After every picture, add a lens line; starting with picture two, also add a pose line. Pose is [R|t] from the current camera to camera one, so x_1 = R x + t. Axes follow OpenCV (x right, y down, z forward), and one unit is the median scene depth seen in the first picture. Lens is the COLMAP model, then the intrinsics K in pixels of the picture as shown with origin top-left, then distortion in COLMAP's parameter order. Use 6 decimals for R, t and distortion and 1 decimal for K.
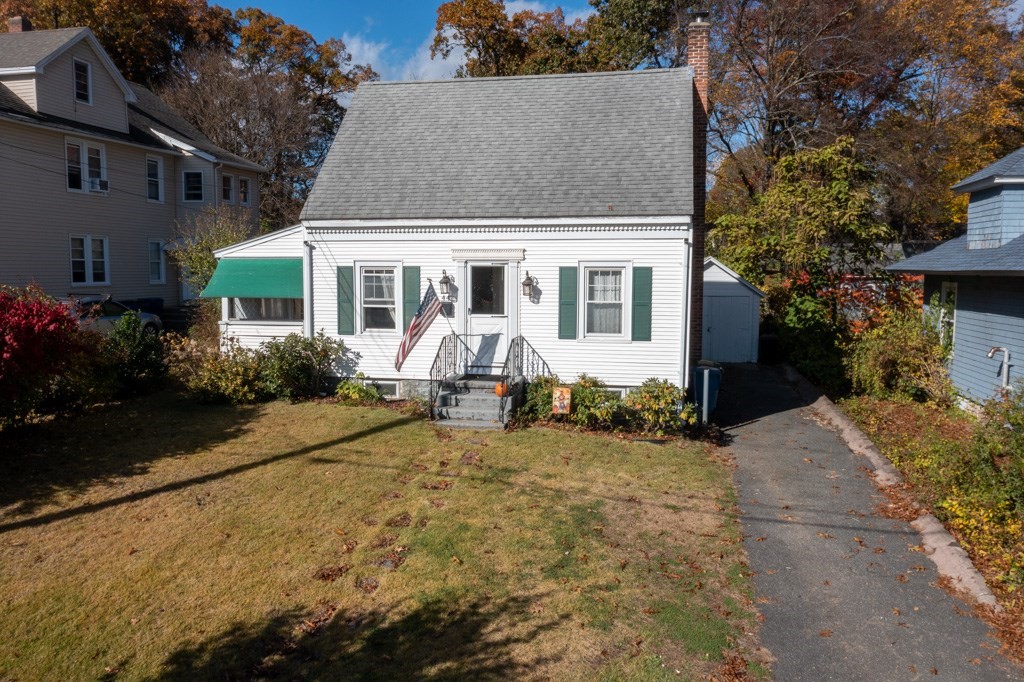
lens RADIAL K [[765.7, 0, 493.0], [0, 765.7, 269.9], [0, 0, 1]] dist [-0.032123, 0.014218]
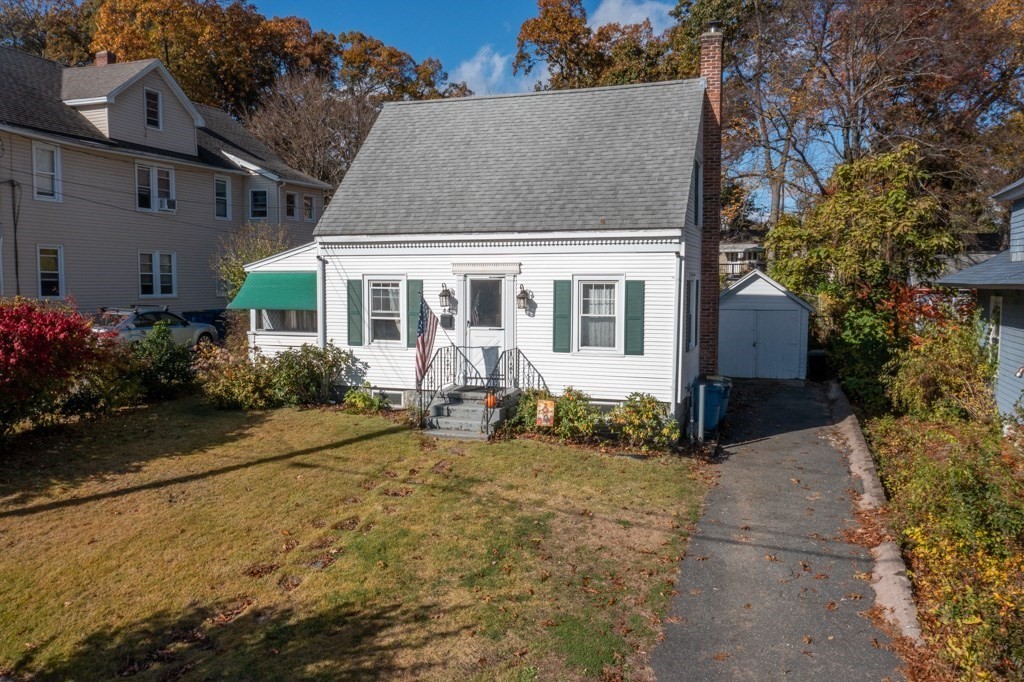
lens RADIAL K [[760.8, 0, 500.5], [0, 760.8, 272.4], [0, 0, 1]] dist [-0.029376, 0.008622]
pose [[0.991712, -0.001653, -0.128472, 0.145072], [-0.000051, 0.999912, -0.013255, -0.001327], [0.128483, 0.013152, 0.991625, -0.003220]]
